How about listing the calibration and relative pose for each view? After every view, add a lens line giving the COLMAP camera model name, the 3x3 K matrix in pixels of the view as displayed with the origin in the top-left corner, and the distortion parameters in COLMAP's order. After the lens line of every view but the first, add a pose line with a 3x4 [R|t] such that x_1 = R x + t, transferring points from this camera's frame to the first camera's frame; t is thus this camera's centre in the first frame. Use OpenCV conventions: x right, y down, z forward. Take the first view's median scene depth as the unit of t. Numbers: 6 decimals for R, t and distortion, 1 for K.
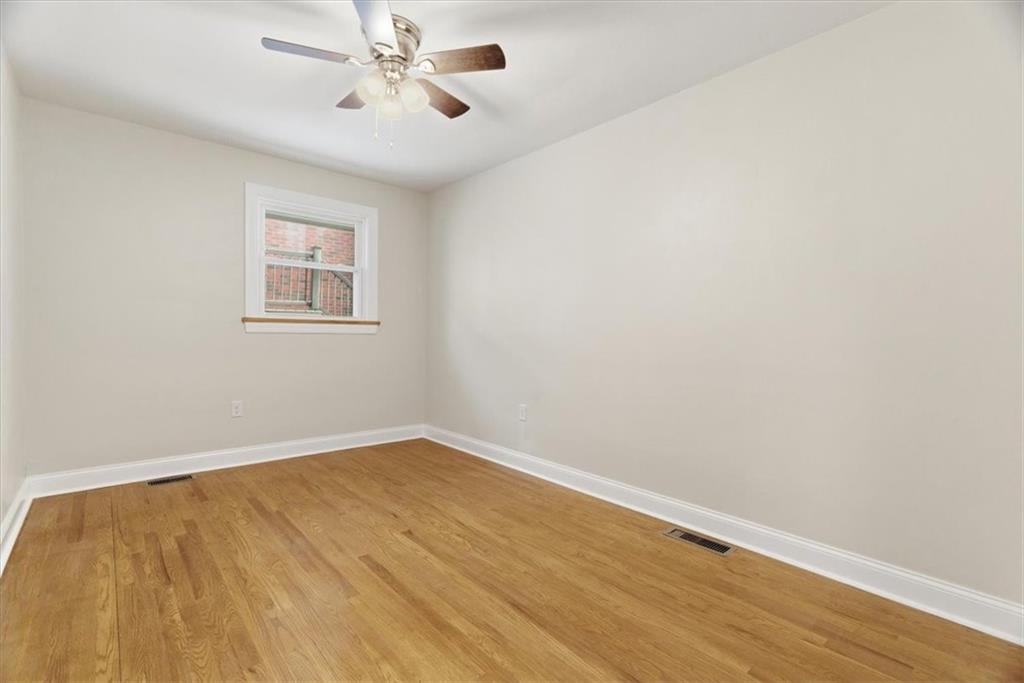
lens RADIAL K [[463.9, 0, 507.2], [0, 463.9, 348.6], [0, 0, 1]] dist [-0.002348, -0.000114]
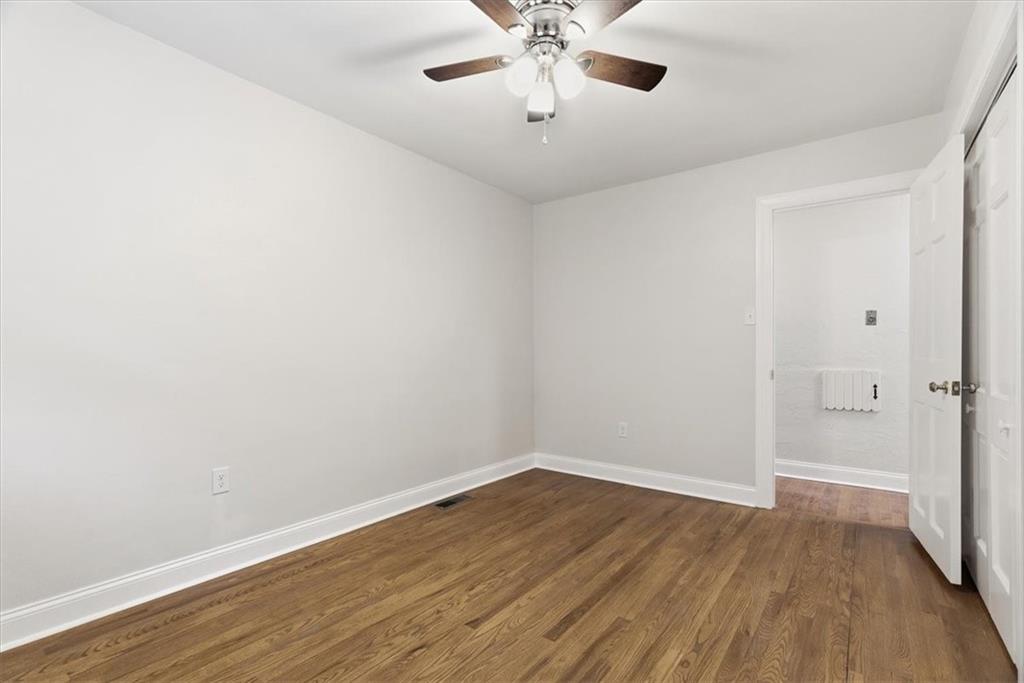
lens RADIAL K [[463.9, 0, 507.2], [0, 463.9, 348.6], [0, 0, 1]] dist [-0.002348, -0.000114]
pose [[-0.191722, -0.009173, 0.981406, -1.090405], [0.027909, 0.999501, 0.014795, -0.064093], [-0.981052, 0.030227, -0.191371, 1.229918]]
